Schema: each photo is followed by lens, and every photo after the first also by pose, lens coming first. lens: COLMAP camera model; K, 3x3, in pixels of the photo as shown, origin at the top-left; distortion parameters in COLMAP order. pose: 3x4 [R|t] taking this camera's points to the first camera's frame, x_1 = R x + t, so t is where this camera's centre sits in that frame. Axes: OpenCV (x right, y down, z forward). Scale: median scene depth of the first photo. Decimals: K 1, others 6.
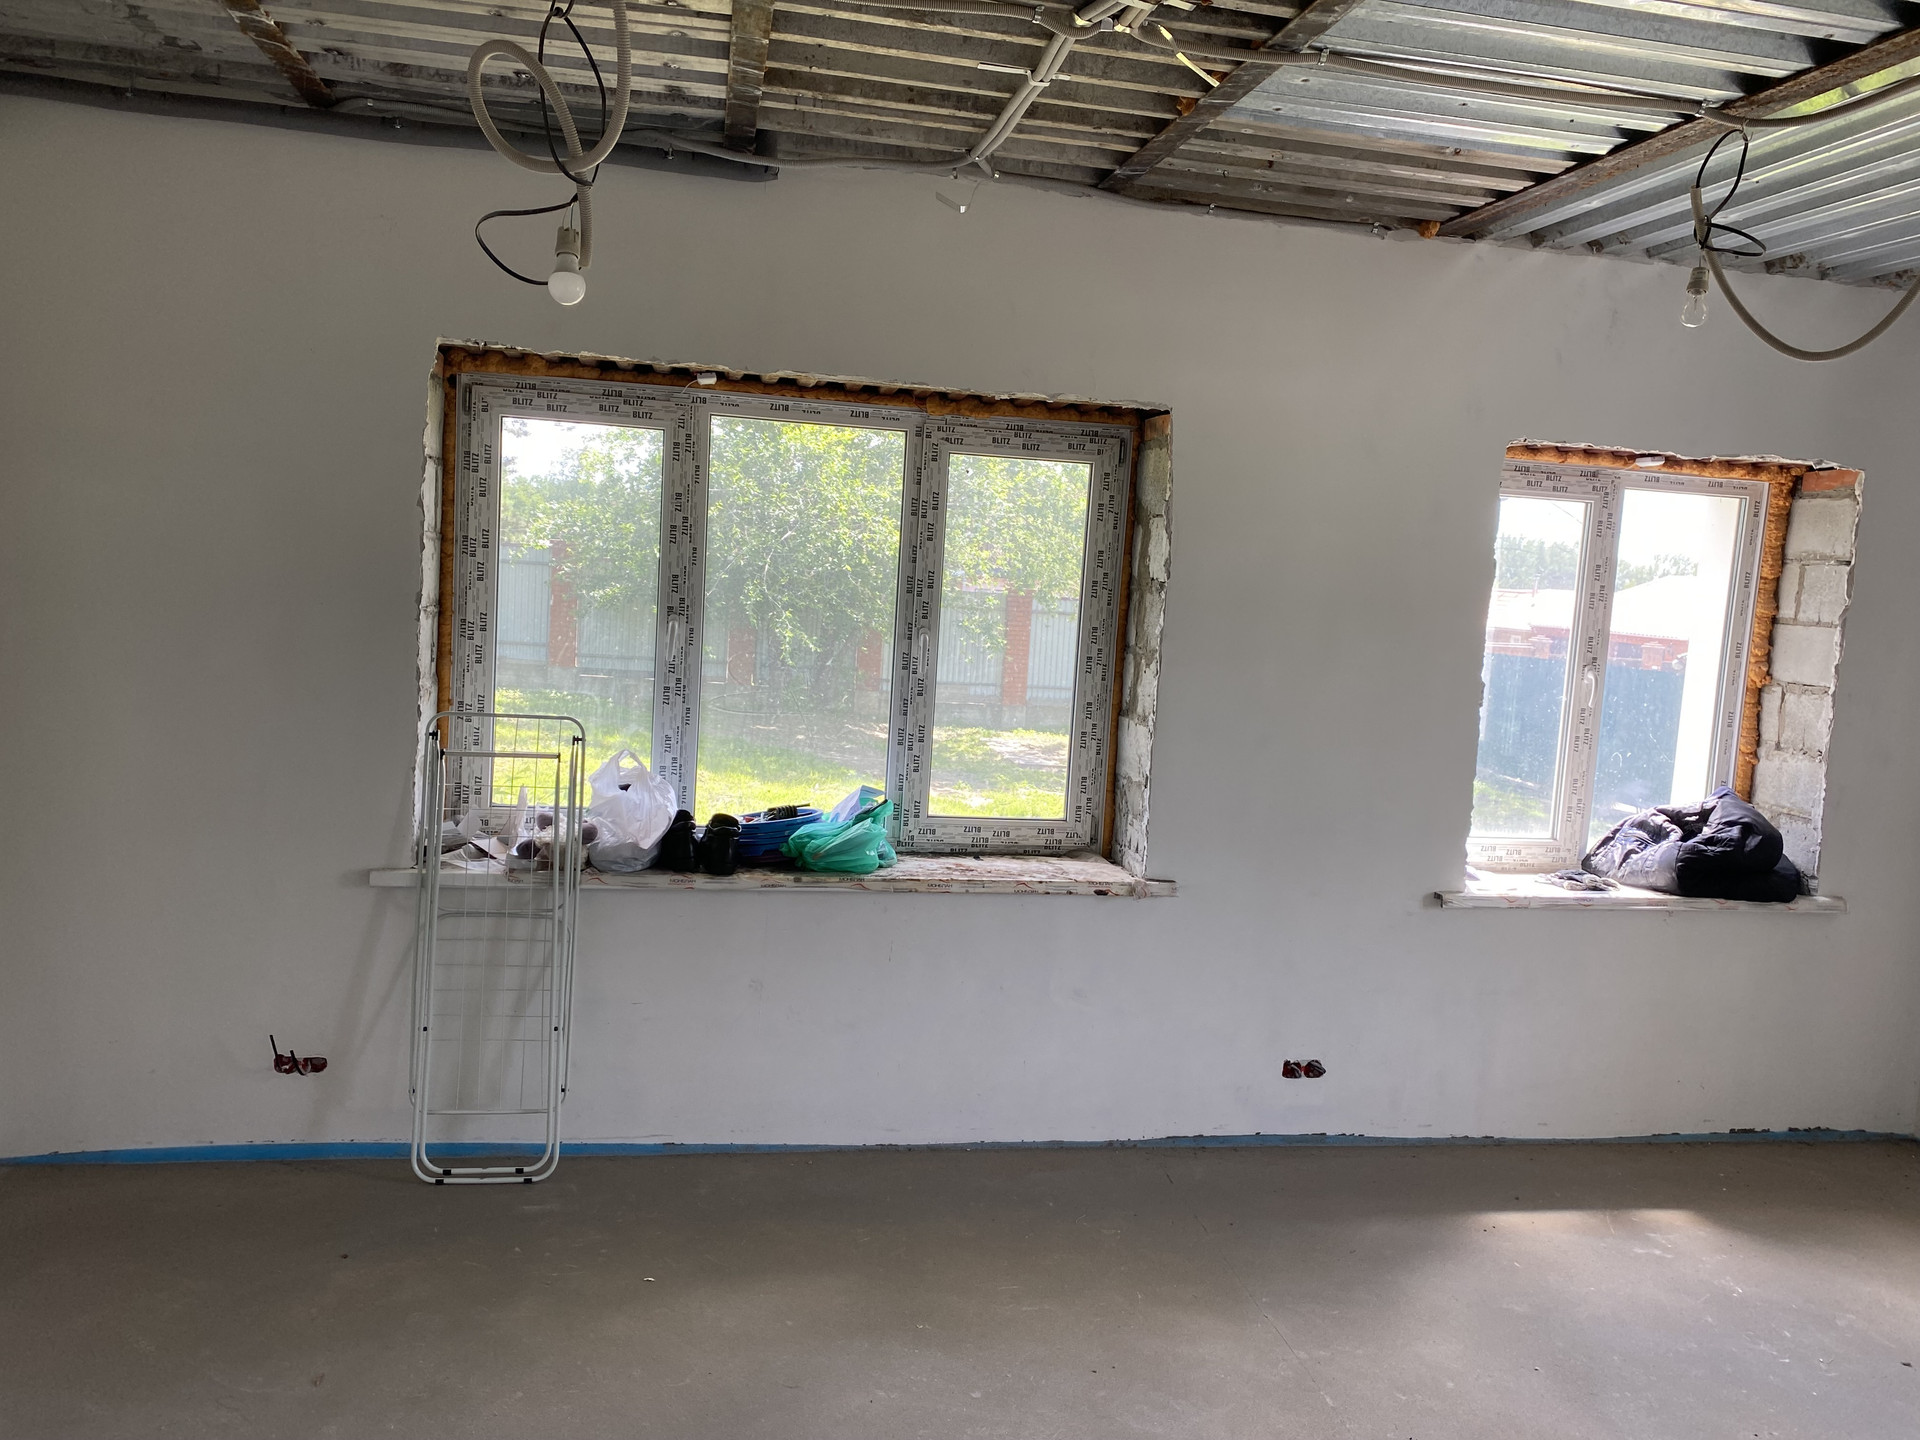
lens RADIAL K [[1471.0, 0, 957.1], [0, 1471.0, 677.6], [0, 0, 1]] dist [0.056457, -0.058057]
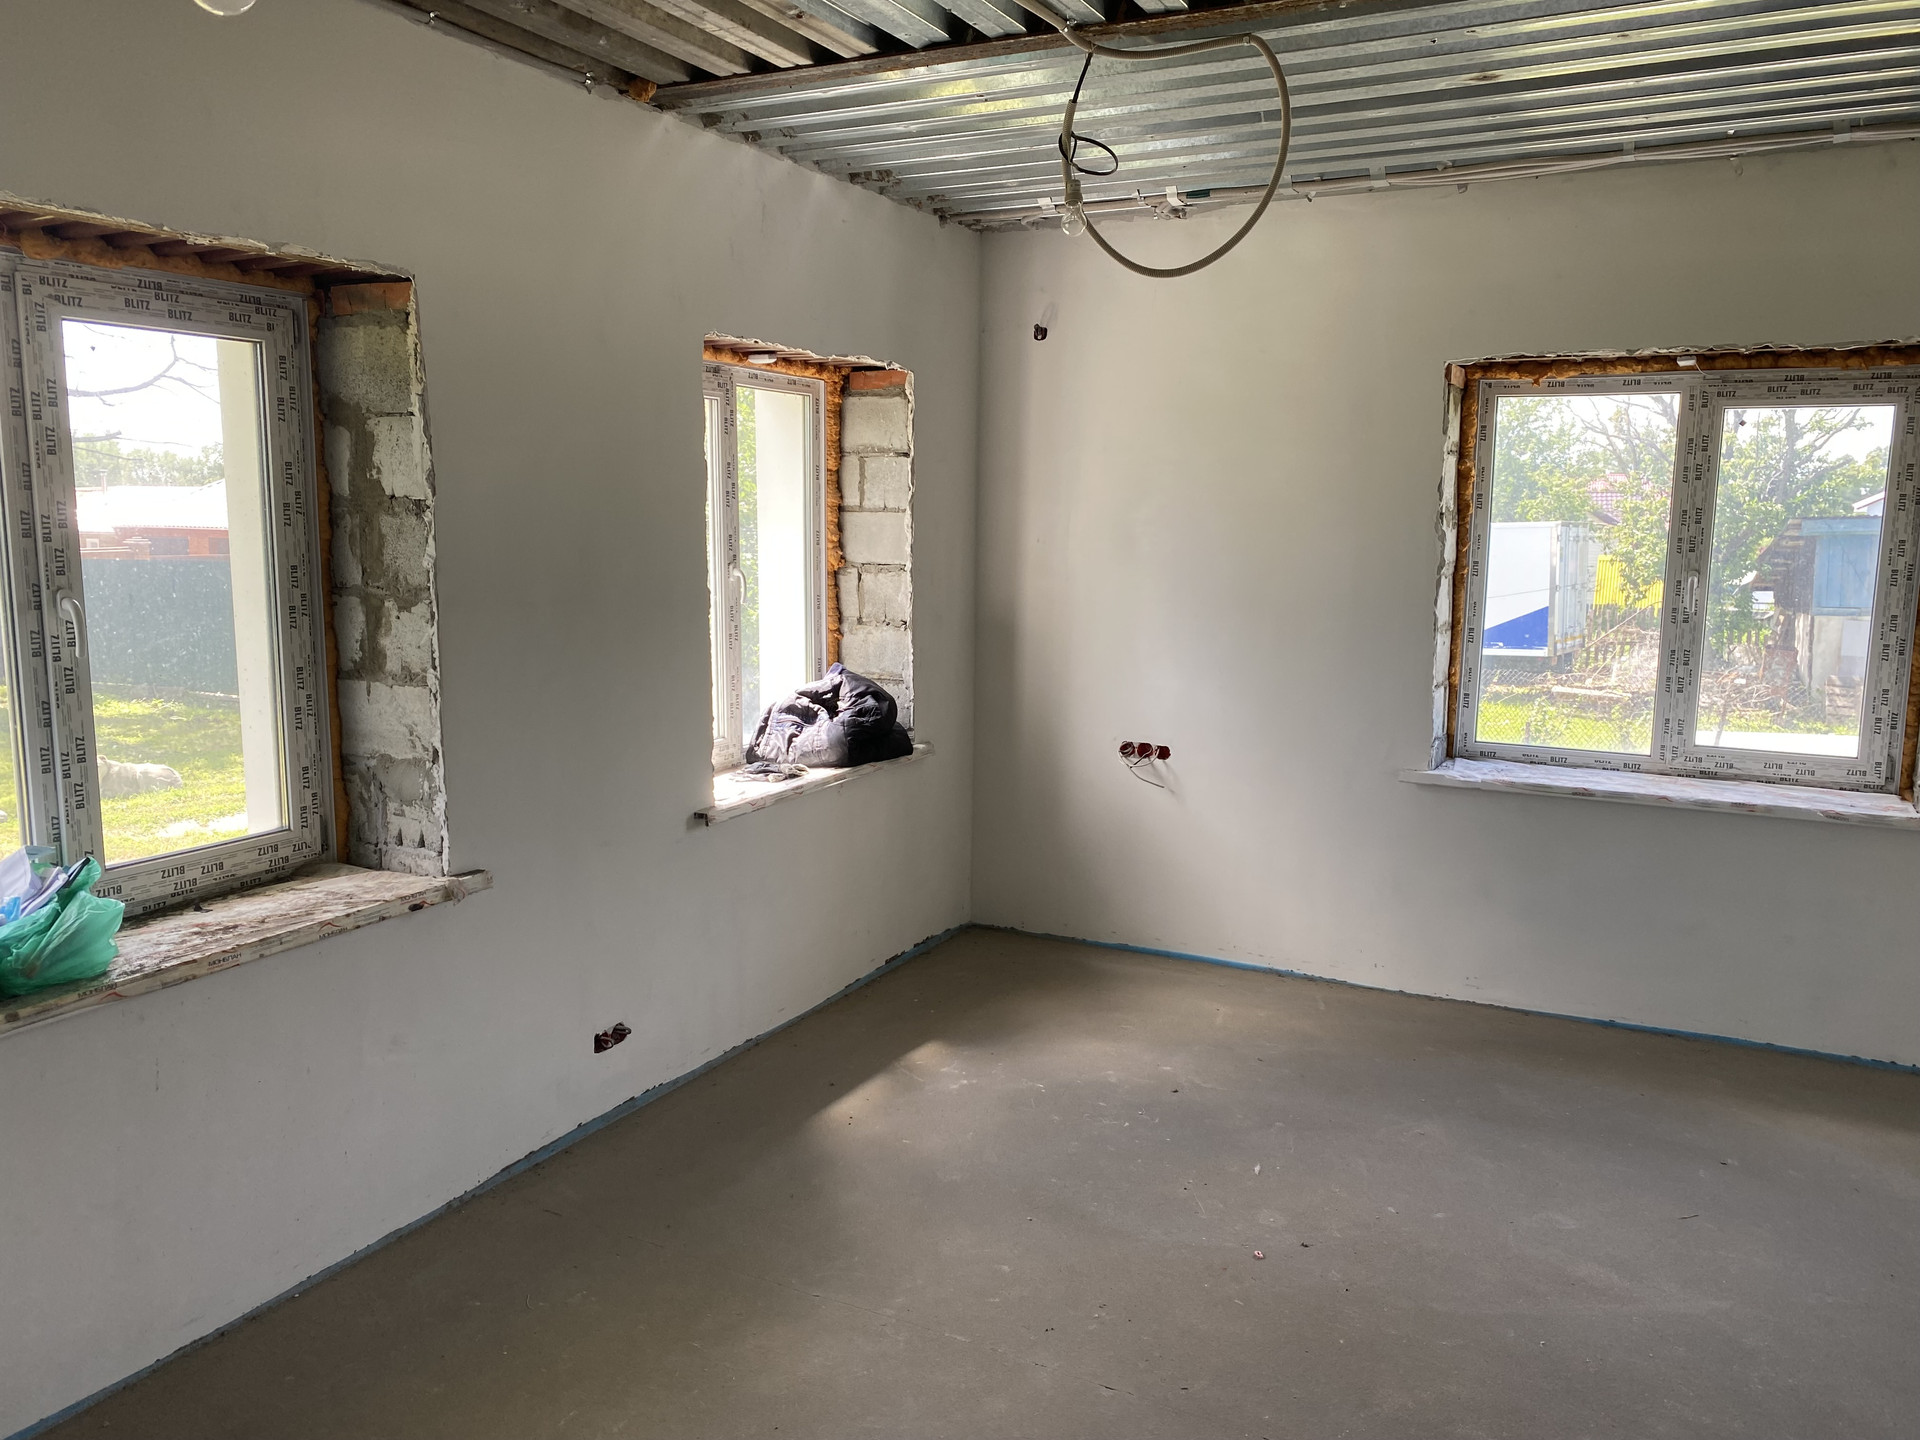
lens RADIAL K [[1471.7, 0, 957.4], [0, 1471.7, 703.2], [0, 0, 1]] dist [0.033014, -0.033269]
pose [[0.608271, -0.159479, 0.777542, -0.291026], [0.088855, 0.987131, 0.132957, -0.035339], [-0.788740, -0.011785, 0.614614, 0.270970]]
